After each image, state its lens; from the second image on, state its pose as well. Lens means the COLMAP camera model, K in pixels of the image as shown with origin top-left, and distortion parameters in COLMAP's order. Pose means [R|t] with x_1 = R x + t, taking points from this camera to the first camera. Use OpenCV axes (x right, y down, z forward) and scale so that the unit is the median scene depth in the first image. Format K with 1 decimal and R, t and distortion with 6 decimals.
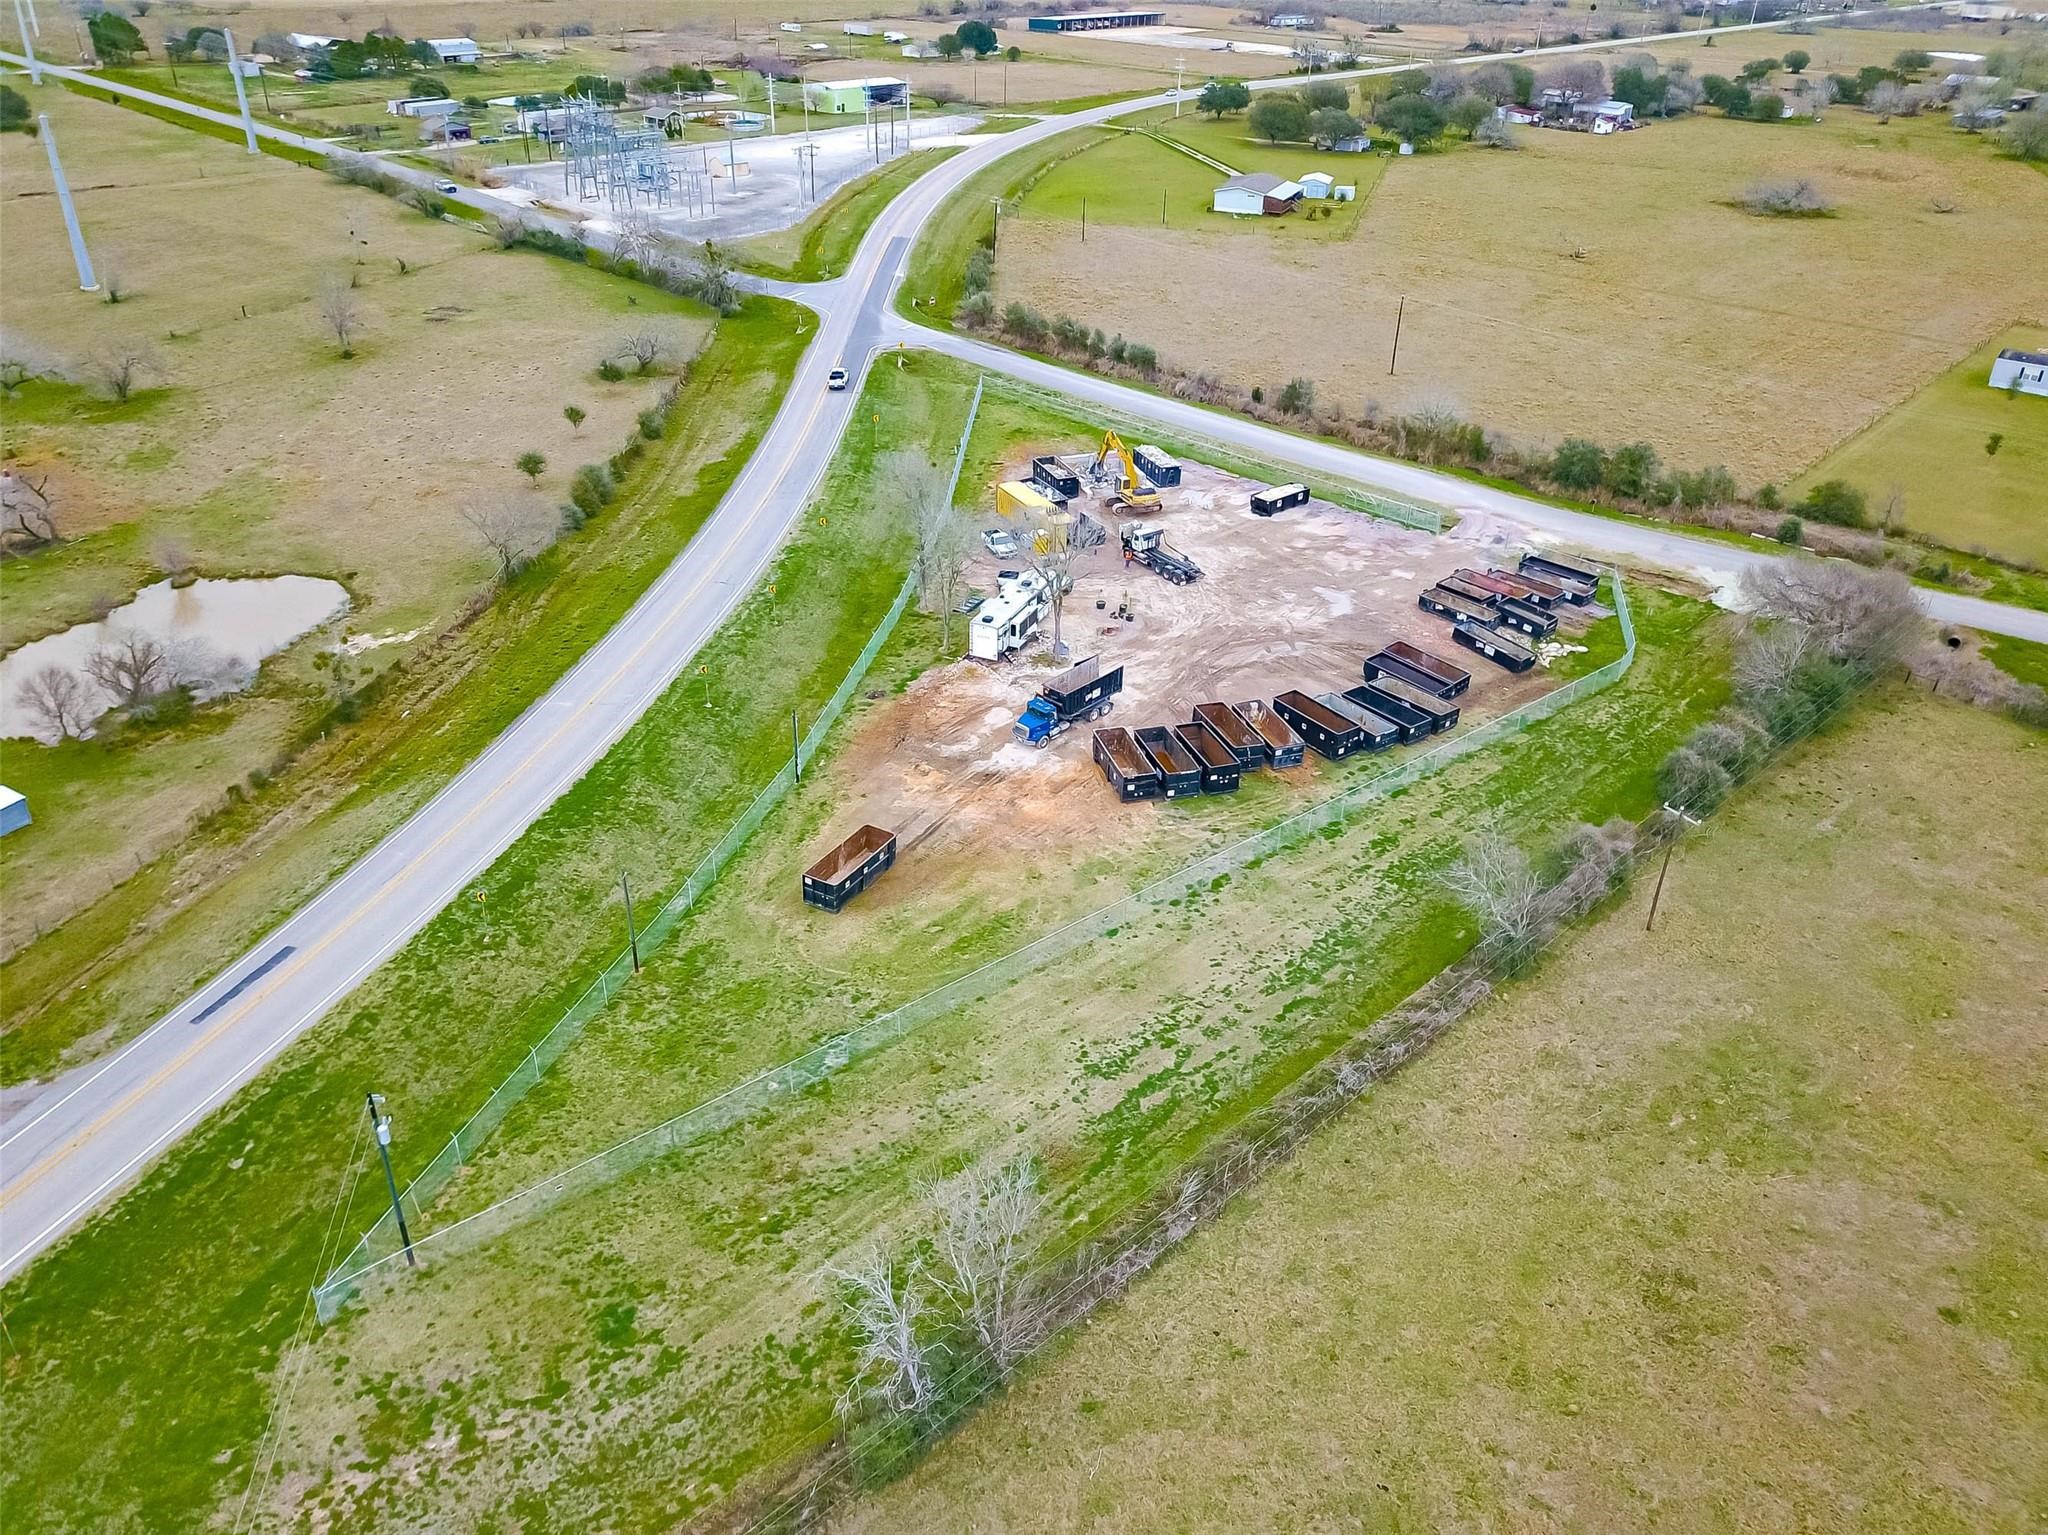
lens RADIAL K [[1566.9, 0, 1019.0], [0, 1566.9, 762.9], [0, 0, 1]] dist [0.008365, -0.009545]
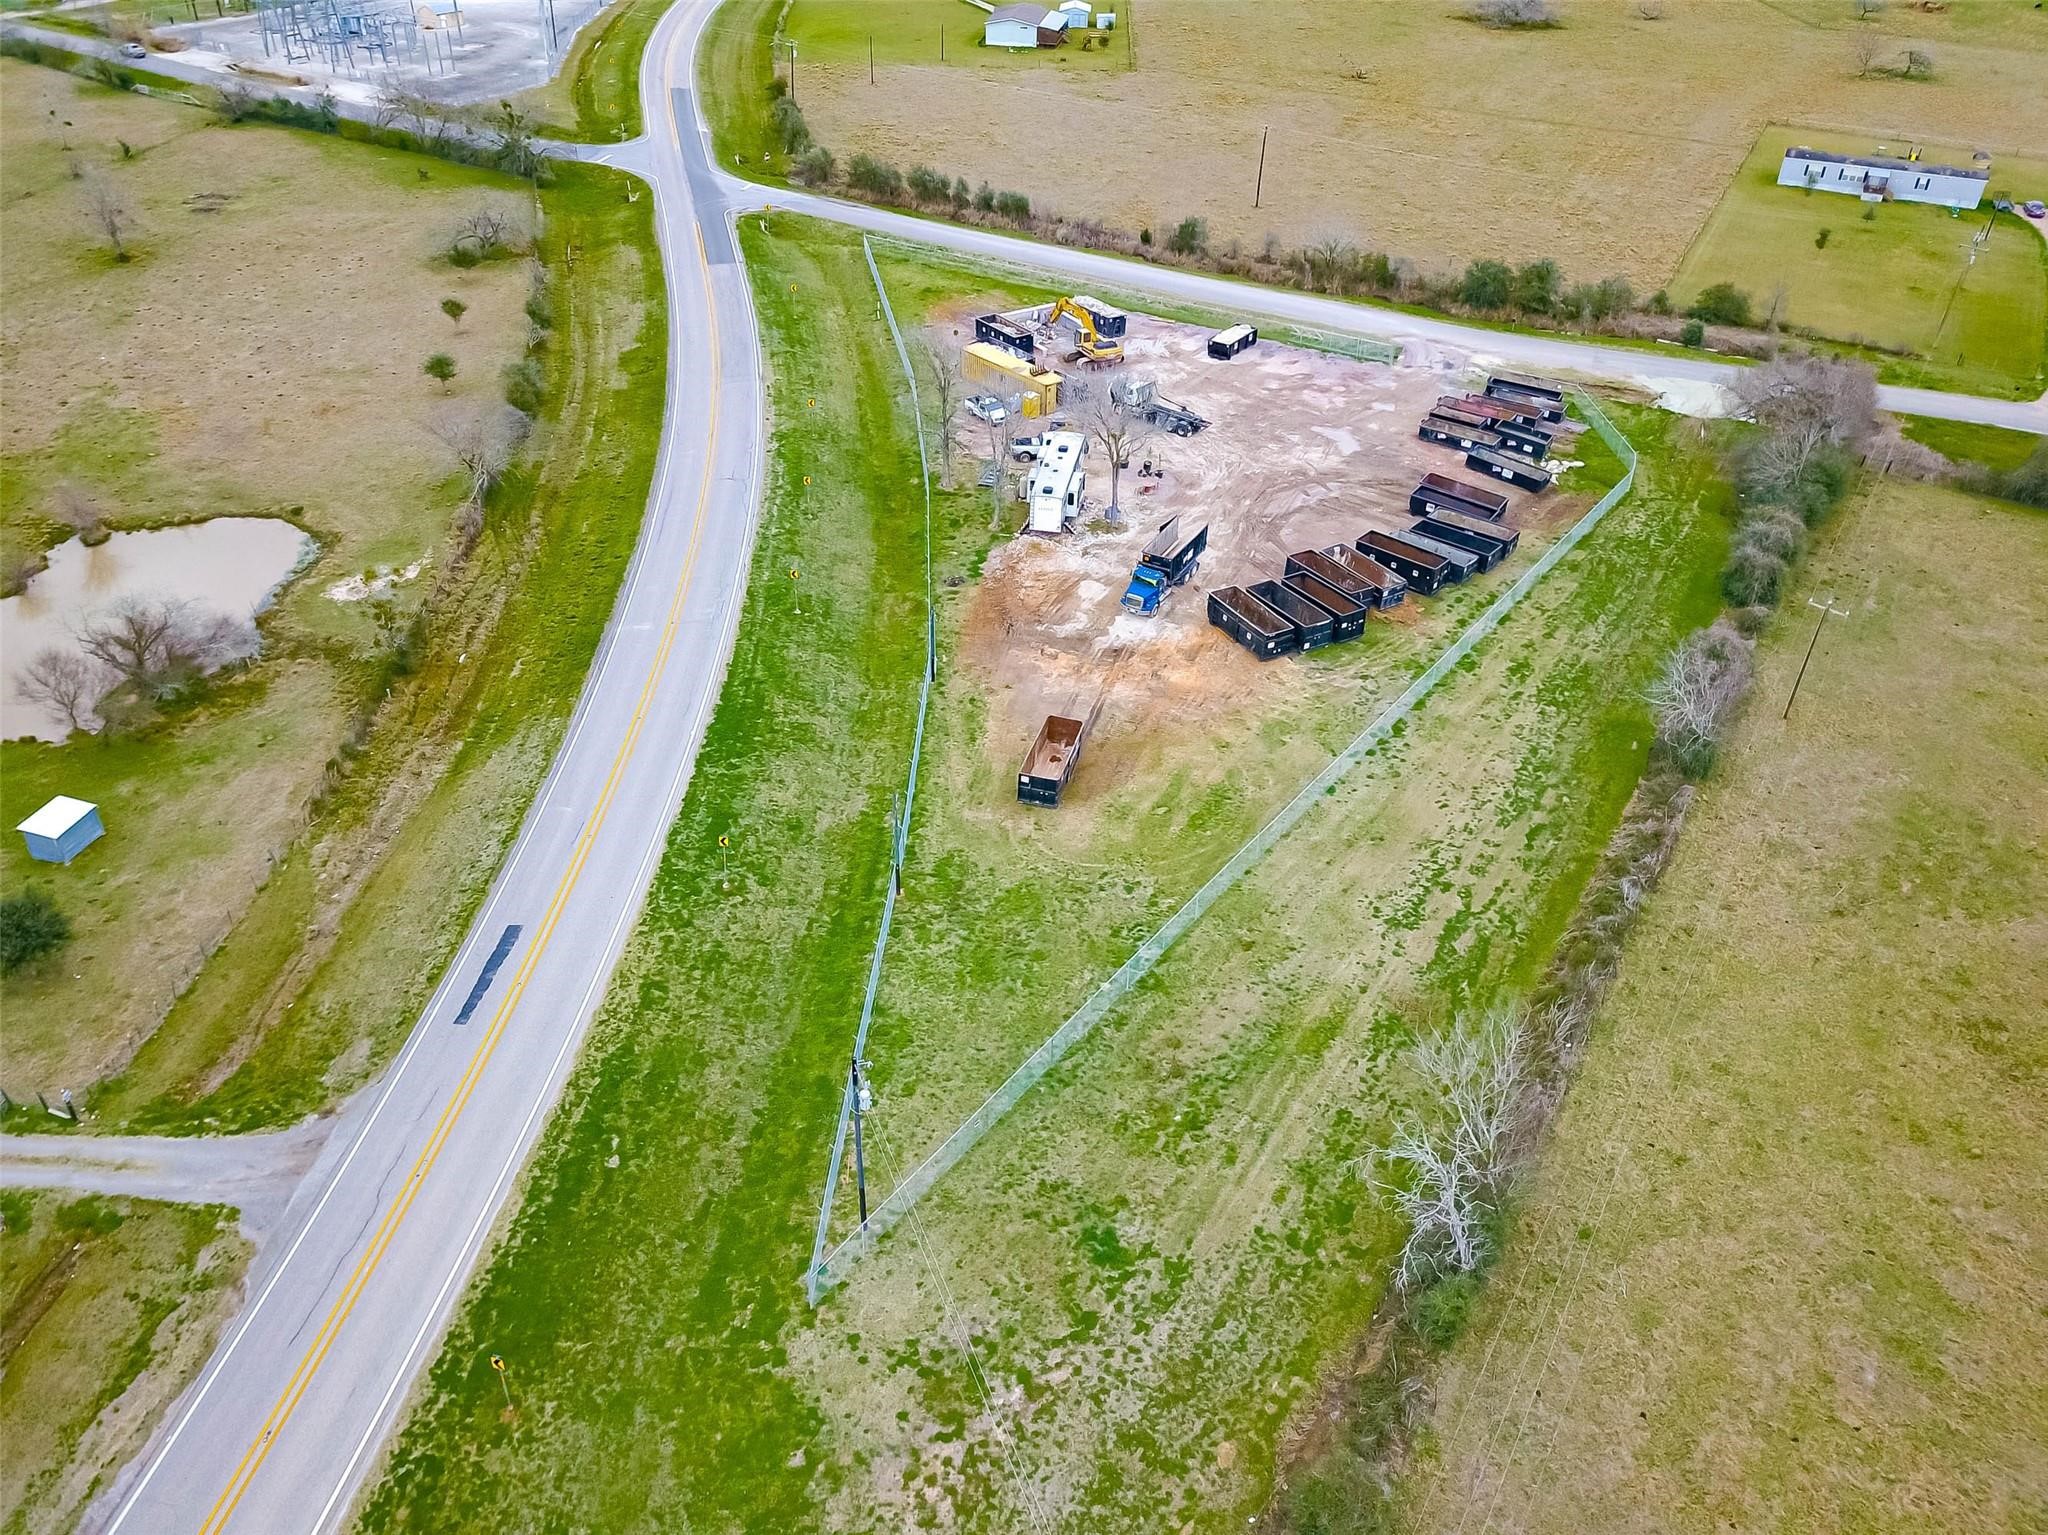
lens RADIAL K [[1566.9, 0, 1019.0], [0, 1566.9, 762.9], [0, 0, 1]] dist [0.008365, -0.009545]
pose [[0.971034, -0.132122, 0.199091, -0.269464], [0.113474, 0.988252, 0.102384, -0.027863], [-0.210279, -0.076826, 0.974618, 0.045285]]
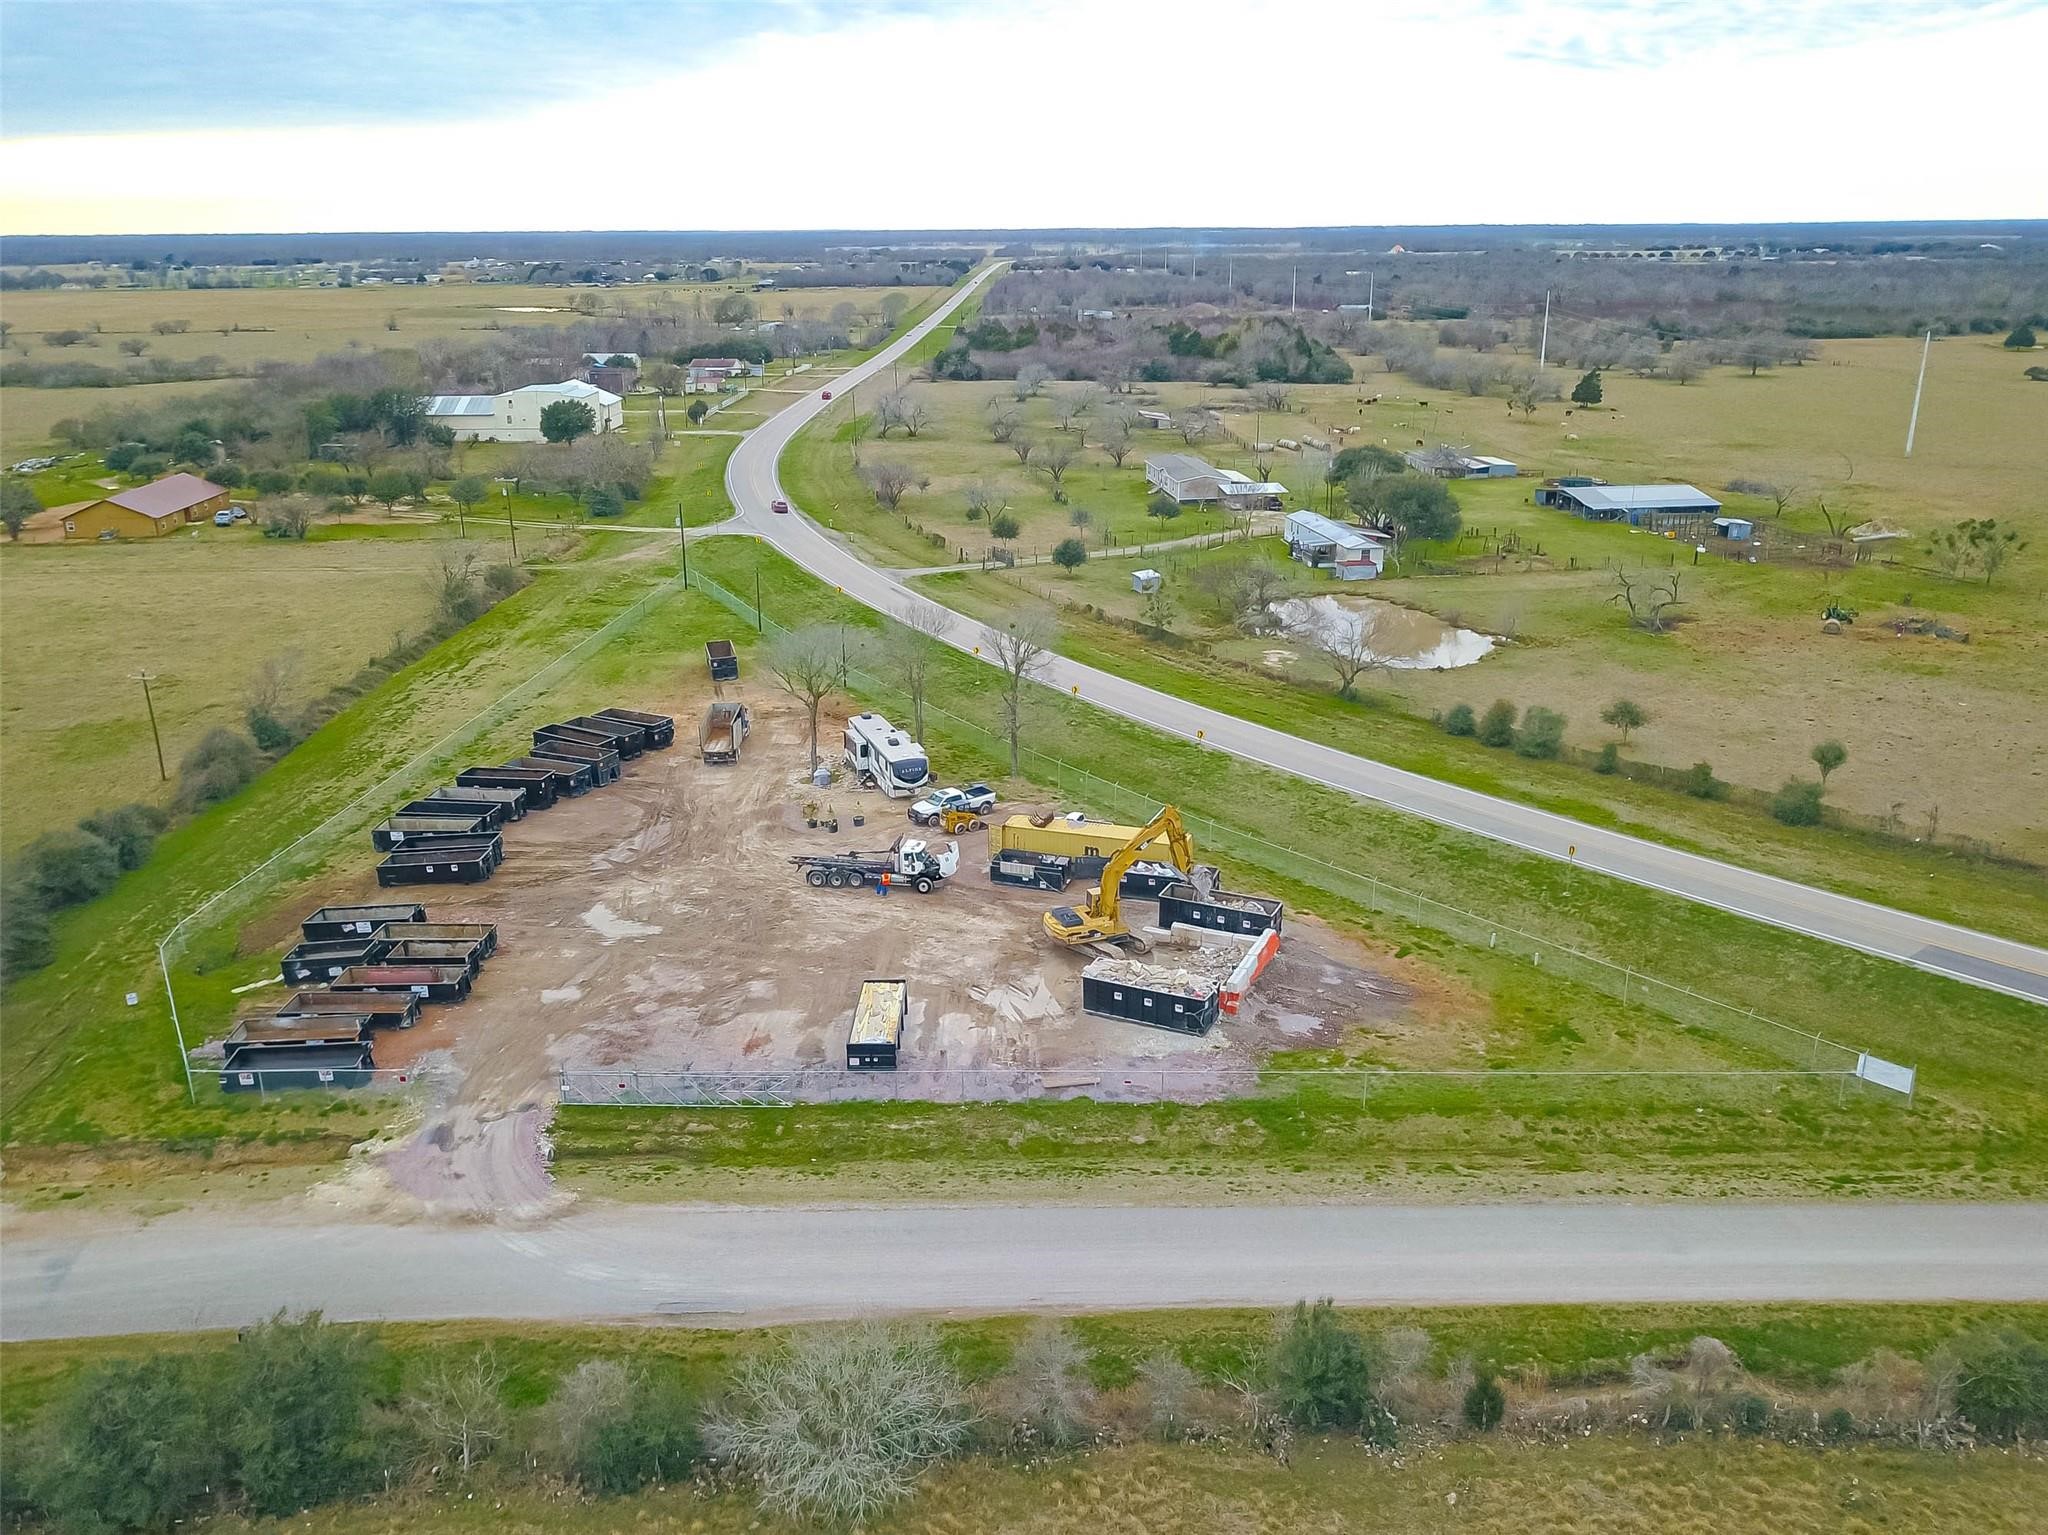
lens RADIAL K [[1608.3, 0, 1027.5], [0, 1608.3, 736.9], [0, 0, 1]] dist [0.003654, -0.008049]
pose [[-0.712670, 0.200234, -0.672316, 0.630173], [-0.350509, 0.728545, 0.588528, -0.762333], [0.607656, 0.655079, -0.449028, 1.622556]]
